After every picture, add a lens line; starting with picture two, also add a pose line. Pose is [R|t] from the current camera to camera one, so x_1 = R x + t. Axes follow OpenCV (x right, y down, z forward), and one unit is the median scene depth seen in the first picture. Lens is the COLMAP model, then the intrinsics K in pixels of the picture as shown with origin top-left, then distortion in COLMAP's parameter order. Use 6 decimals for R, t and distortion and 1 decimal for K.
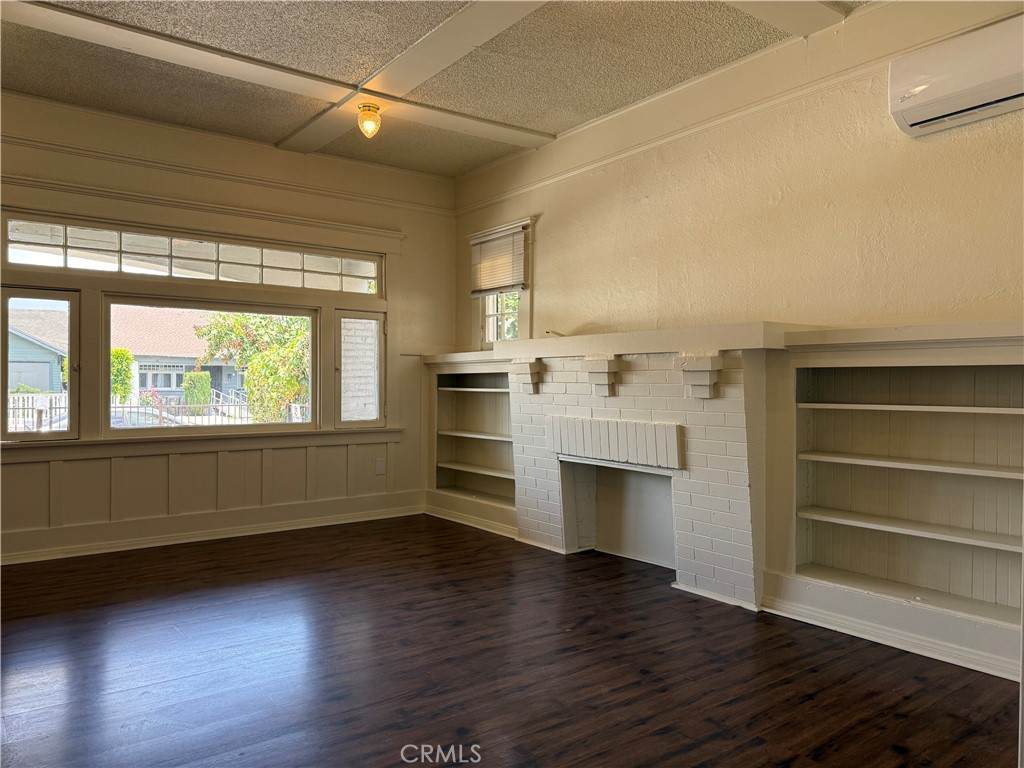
lens RADIAL K [[711.1, 0, 512.0], [0, 711.1, 384.0], [0, 0, 1]] dist [0.003469, 0.001650]
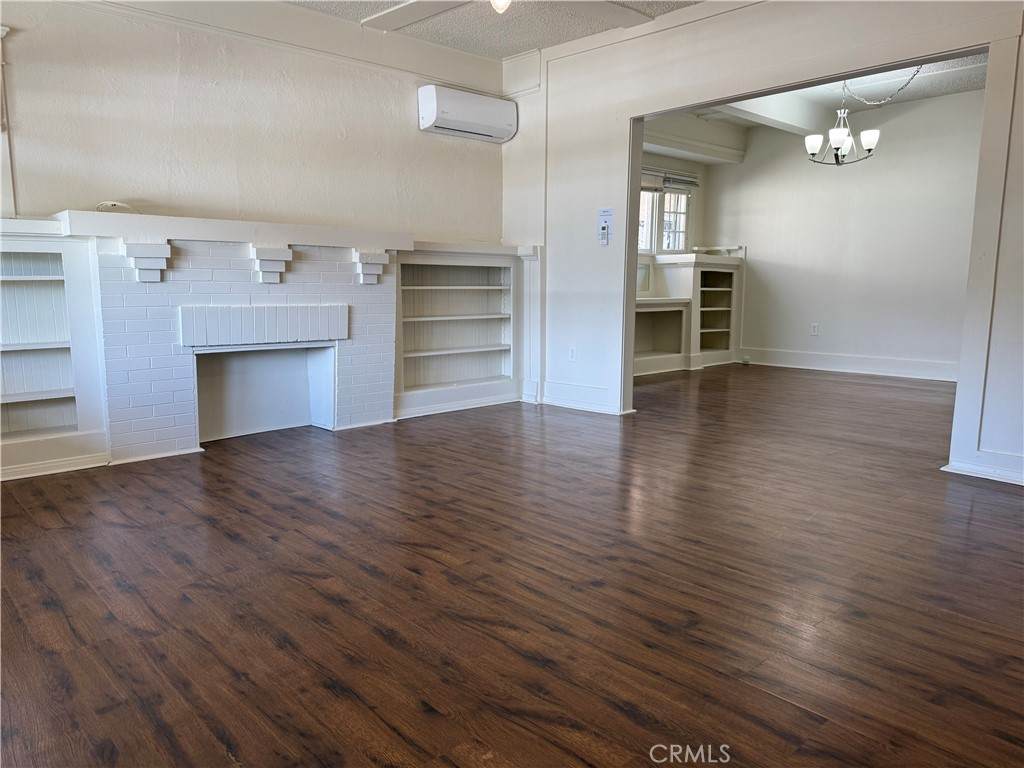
lens RADIAL K [[711.1, 0, 512.0], [0, 711.1, 384.0], [0, 0, 1]] dist [0.003469, 0.001650]
pose [[-0.079696, -0.149939, 0.985478, -1.049577], [-0.013057, 0.988695, 0.149373, 0.002331], [-0.996734, -0.000963, -0.080753, 0.769268]]
